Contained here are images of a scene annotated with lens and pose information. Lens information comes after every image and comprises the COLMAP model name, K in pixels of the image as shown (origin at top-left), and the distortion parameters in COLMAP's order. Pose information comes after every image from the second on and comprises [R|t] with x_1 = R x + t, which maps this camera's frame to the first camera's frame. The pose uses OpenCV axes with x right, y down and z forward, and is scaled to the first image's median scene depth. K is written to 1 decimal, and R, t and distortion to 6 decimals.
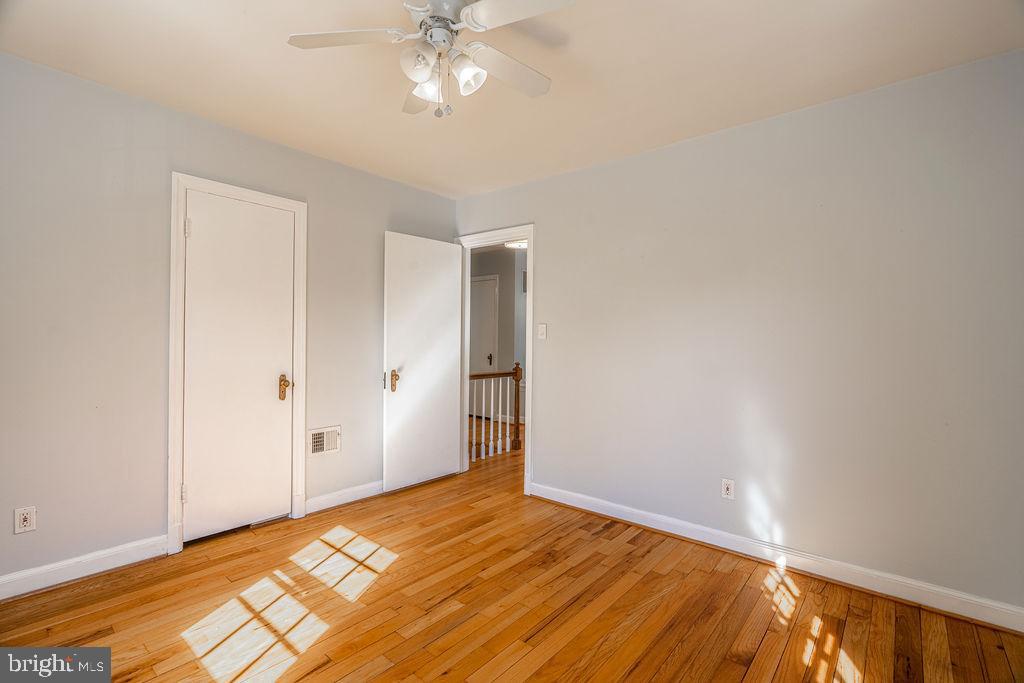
lens RADIAL K [[459.6, 0, 516.0], [0, 459.6, 338.6], [0, 0, 1]] dist [0.000133, 0.000222]
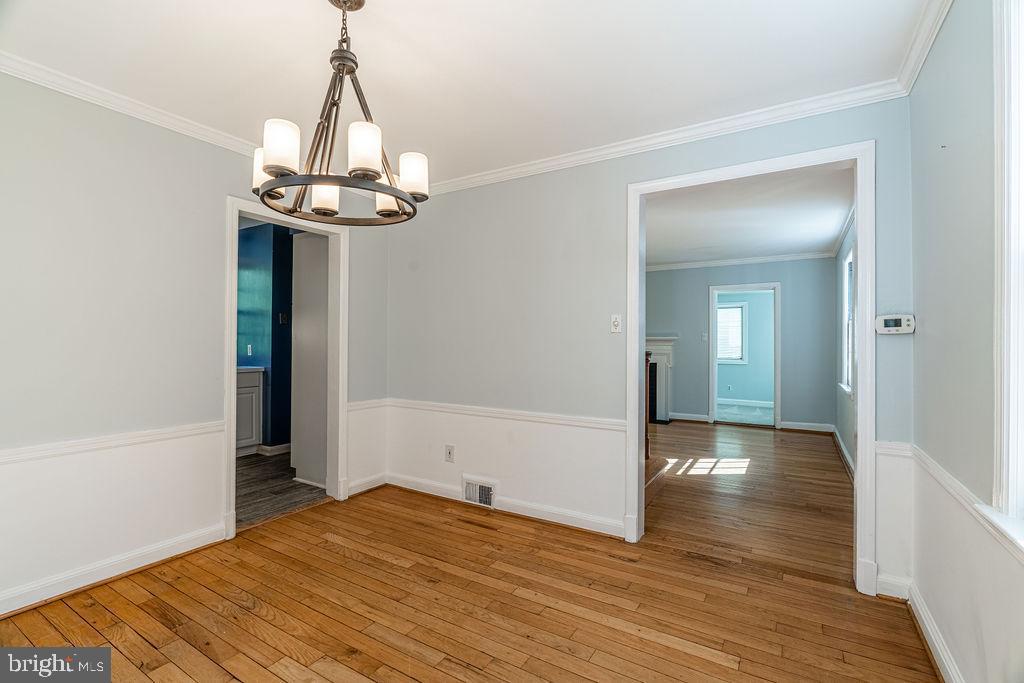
lens RADIAL K [[469.1, 0, 512.4], [0, 469.1, 337.3], [0, 0, 1]] dist [-0.001797, -0.000052]
pose [[-0.145270, -0.007981, 0.989360, -2.063908], [-0.023625, 0.999710, 0.004595, 0.033574], [-0.989110, -0.022706, -0.145417, 1.827777]]
